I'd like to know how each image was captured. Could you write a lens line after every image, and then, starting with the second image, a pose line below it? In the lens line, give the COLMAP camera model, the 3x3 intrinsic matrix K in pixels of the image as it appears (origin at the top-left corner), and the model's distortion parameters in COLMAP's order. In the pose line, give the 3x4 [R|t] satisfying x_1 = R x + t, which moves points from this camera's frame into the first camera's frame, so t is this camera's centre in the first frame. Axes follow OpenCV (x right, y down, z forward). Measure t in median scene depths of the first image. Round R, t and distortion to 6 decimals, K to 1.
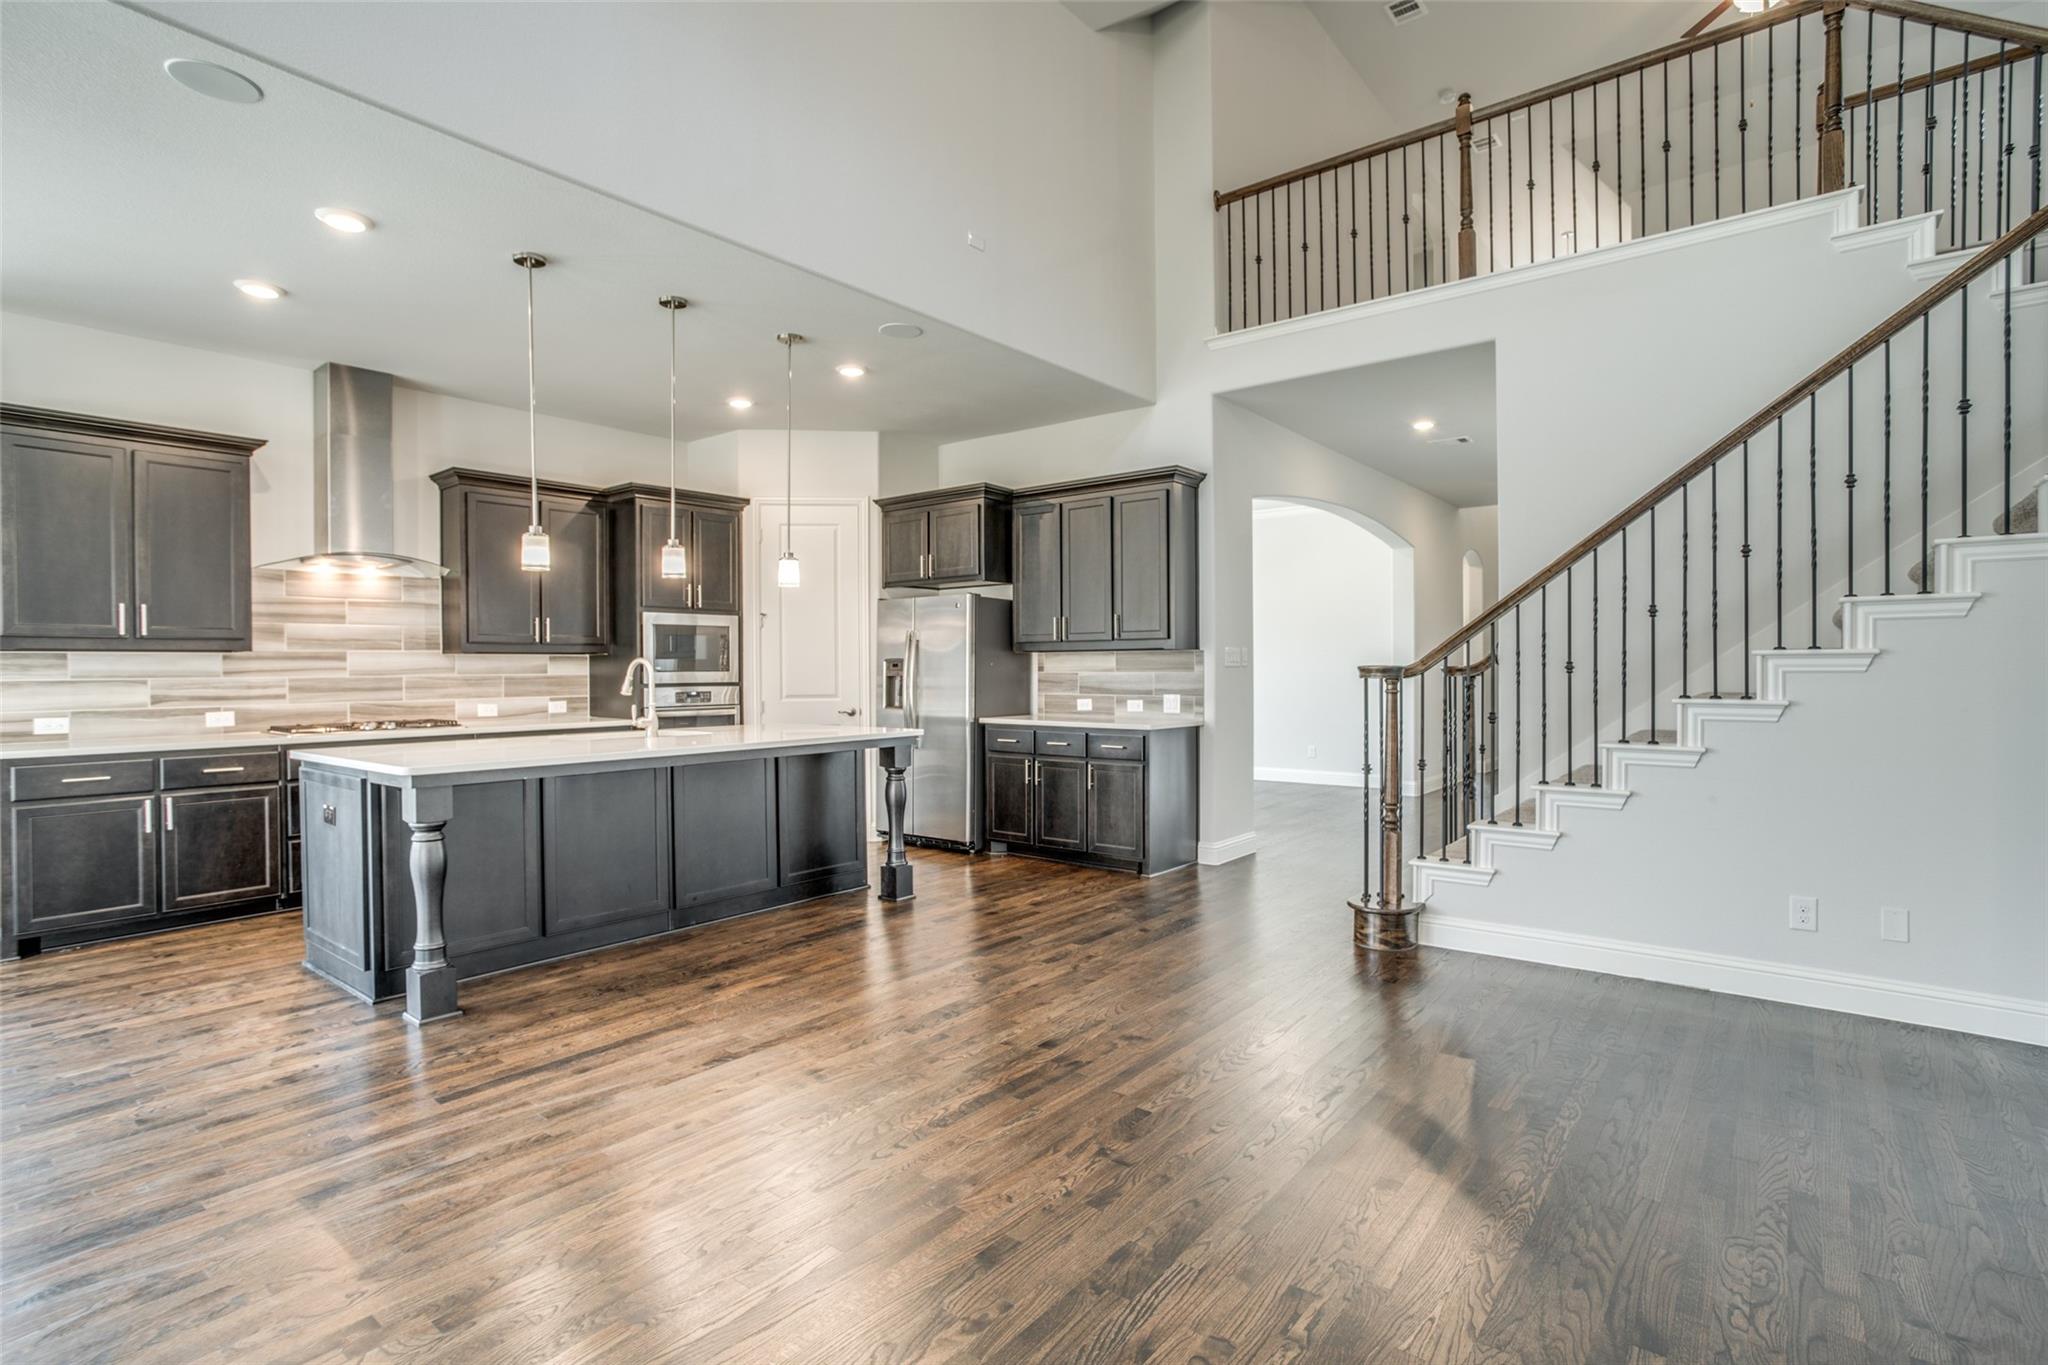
lens RADIAL K [[993.1, 0, 1024.0], [0, 993.1, 682.5], [0, 0, 1]] dist [-0.046148, 0.024633]
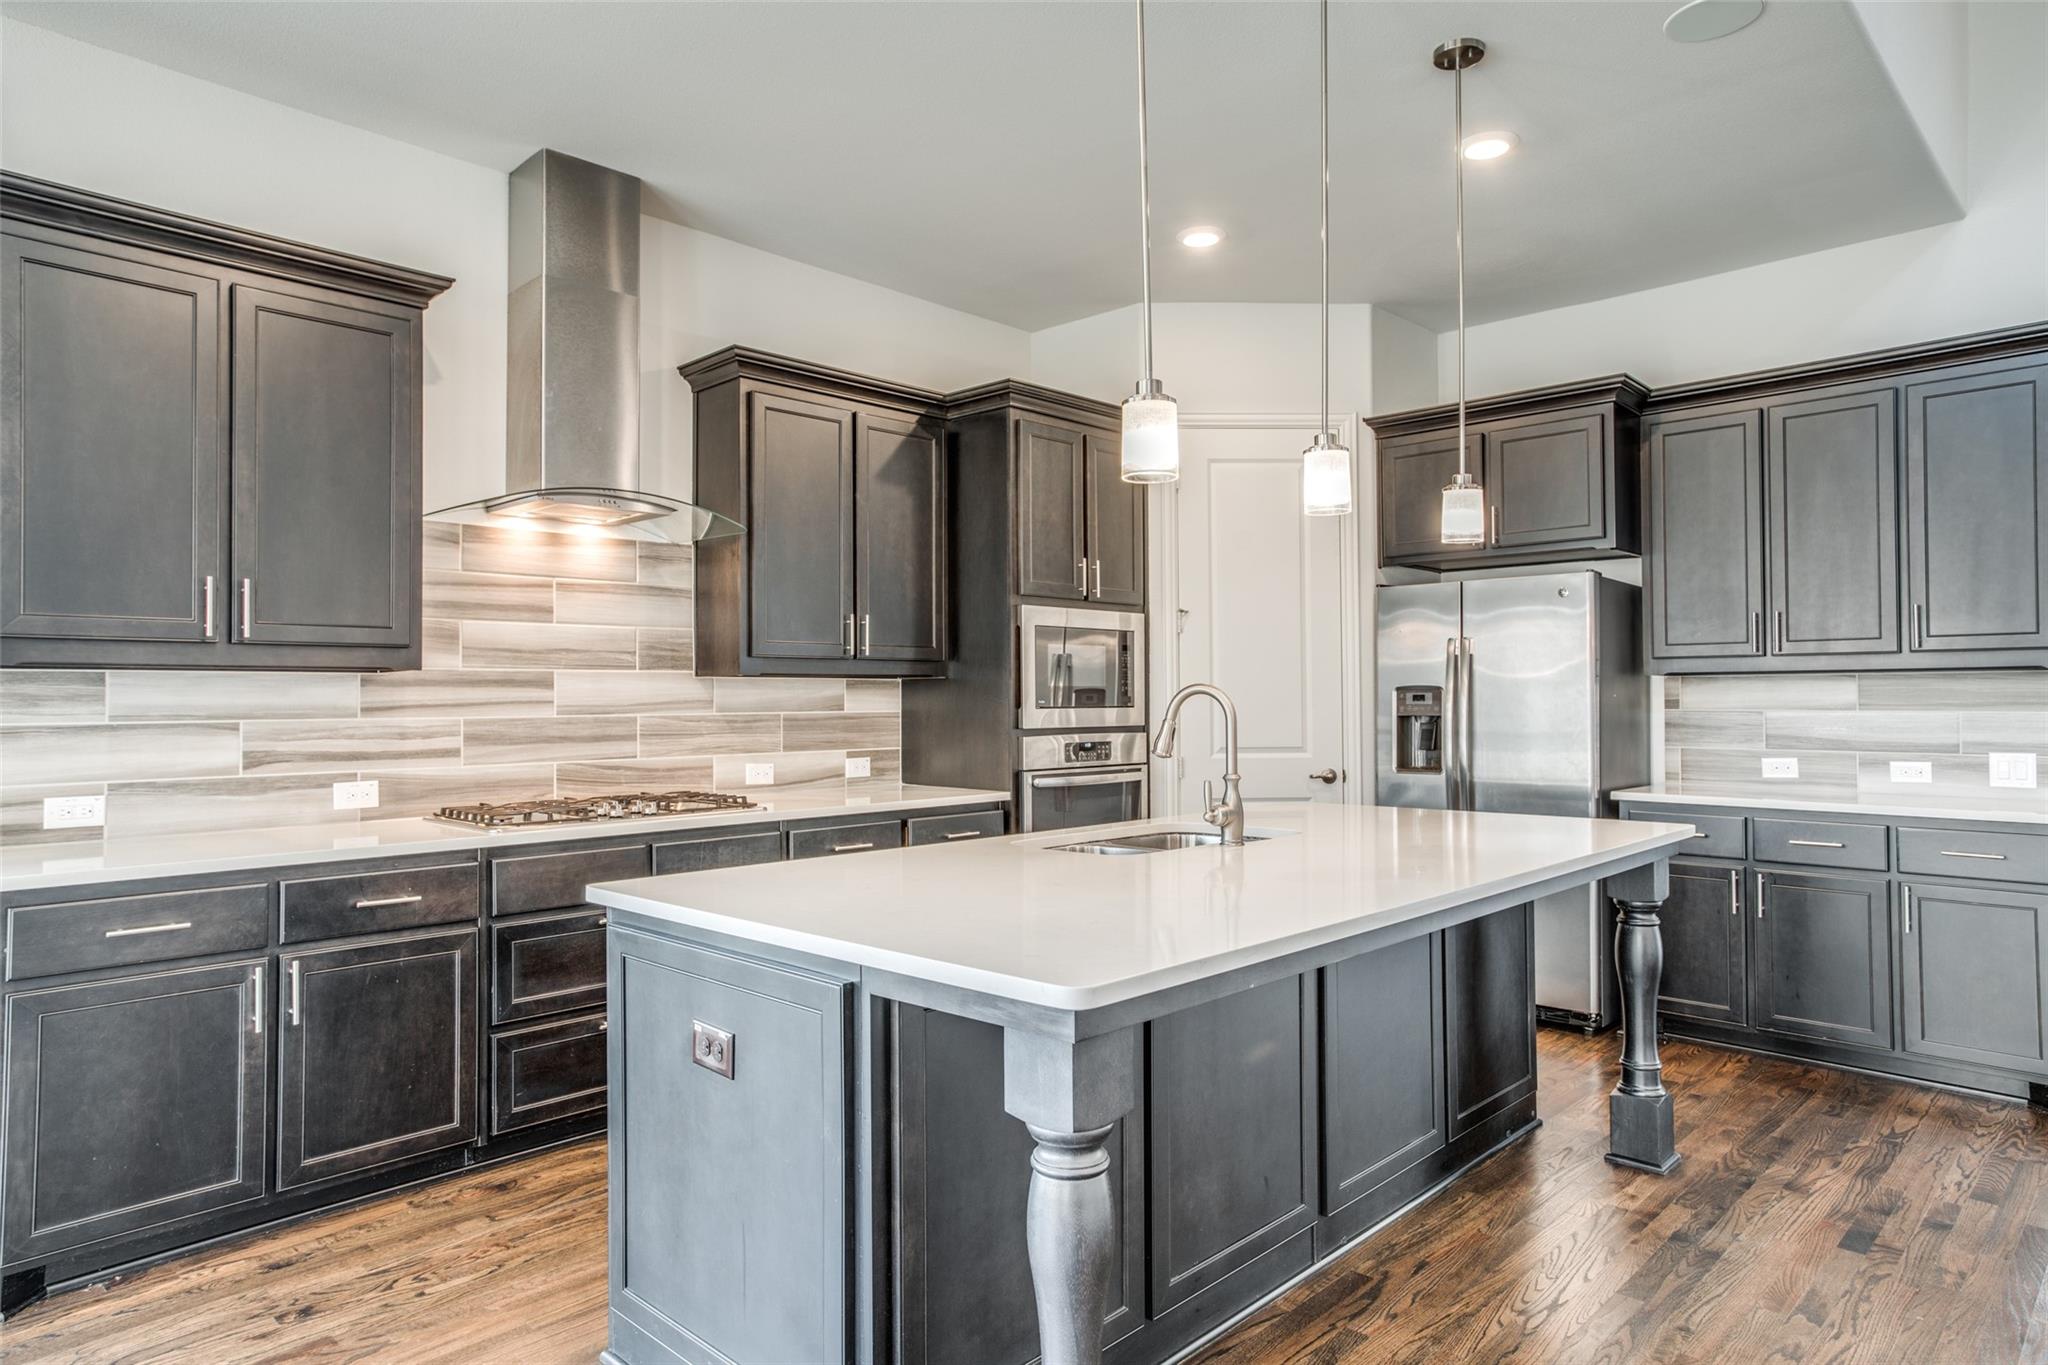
lens RADIAL K [[1222.1, 0, 1024.0], [0, 1222.1, 682.5], [0, 0, 1]] dist [-0.045059, 0.054304]
pose [[0.996182, 0.000898, -0.087297, -0.367091], [-0.003312, 0.999616, -0.027505, -0.007156], [0.087239, 0.027689, 0.995803, 0.332032]]
